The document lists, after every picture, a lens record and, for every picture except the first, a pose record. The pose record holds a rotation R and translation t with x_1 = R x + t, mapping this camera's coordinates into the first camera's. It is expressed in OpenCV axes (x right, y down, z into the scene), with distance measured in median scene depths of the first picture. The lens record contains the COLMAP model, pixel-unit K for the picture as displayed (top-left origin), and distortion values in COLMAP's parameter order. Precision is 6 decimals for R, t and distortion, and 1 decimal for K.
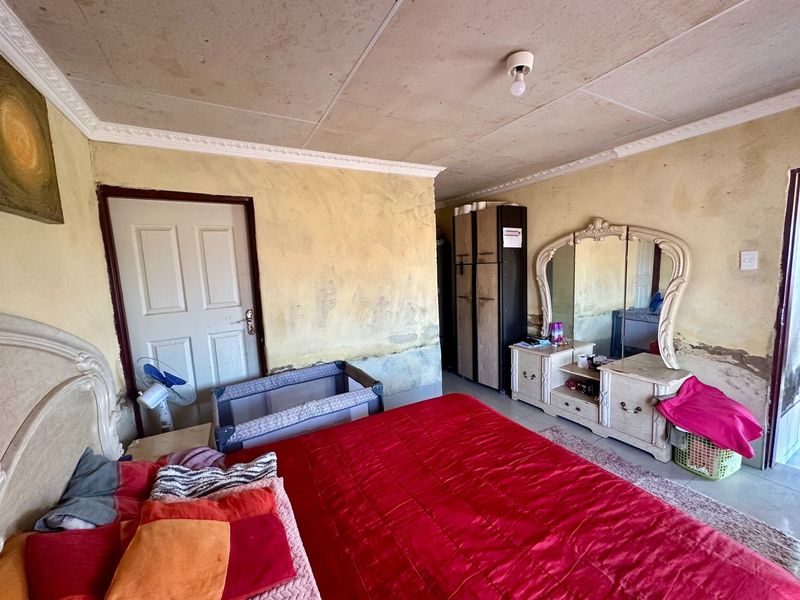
lens RADIAL K [[318.7, 0, 400.0], [0, 318.7, 300.0], [0, 0, 1]] dist [-0.000567, 0.000314]
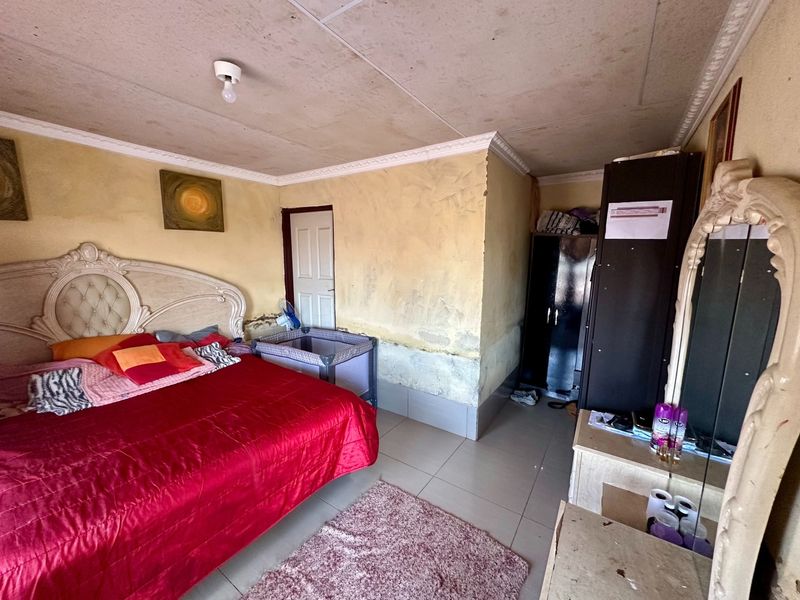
lens RADIAL K [[318.7, 0, 400.0], [0, 318.7, 300.0], [0, 0, 1]] dist [-0.000567, 0.000314]
pose [[0.448942, 0.172611, -0.876731, 0.808061], [-0.130802, 0.983291, 0.126612, -0.099720], [0.883936, 0.057837, 0.464018, 0.508198]]
